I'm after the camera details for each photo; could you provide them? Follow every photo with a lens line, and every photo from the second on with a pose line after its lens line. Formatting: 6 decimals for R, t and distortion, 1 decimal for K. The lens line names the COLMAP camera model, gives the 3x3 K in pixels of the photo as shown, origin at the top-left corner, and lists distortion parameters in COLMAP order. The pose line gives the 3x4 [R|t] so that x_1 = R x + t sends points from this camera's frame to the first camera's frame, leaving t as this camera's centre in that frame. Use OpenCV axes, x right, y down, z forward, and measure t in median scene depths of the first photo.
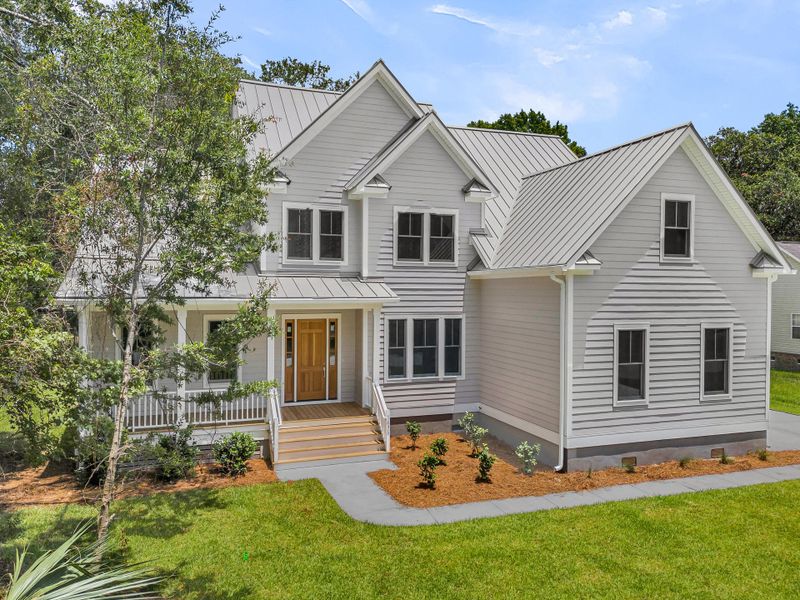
lens RADIAL K [[613.1, 0, 412.7], [0, 613.1, 295.1], [0, 0, 1]] dist [0.029615, -0.003221]
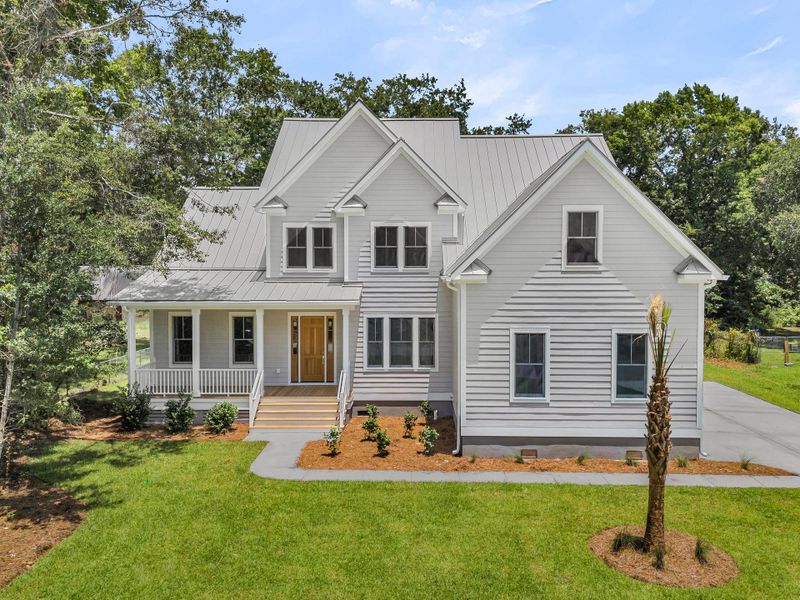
lens RADIAL K [[613.1, 0, 412.7], [0, 613.1, 295.1], [0, 0, 1]] dist [0.029615, -0.003221]
pose [[0.932963, 0.005963, -0.359923, 0.485574], [0.002897, 0.999706, 0.024072, -0.033342], [0.359961, -0.023501, 0.932671, -0.076442]]
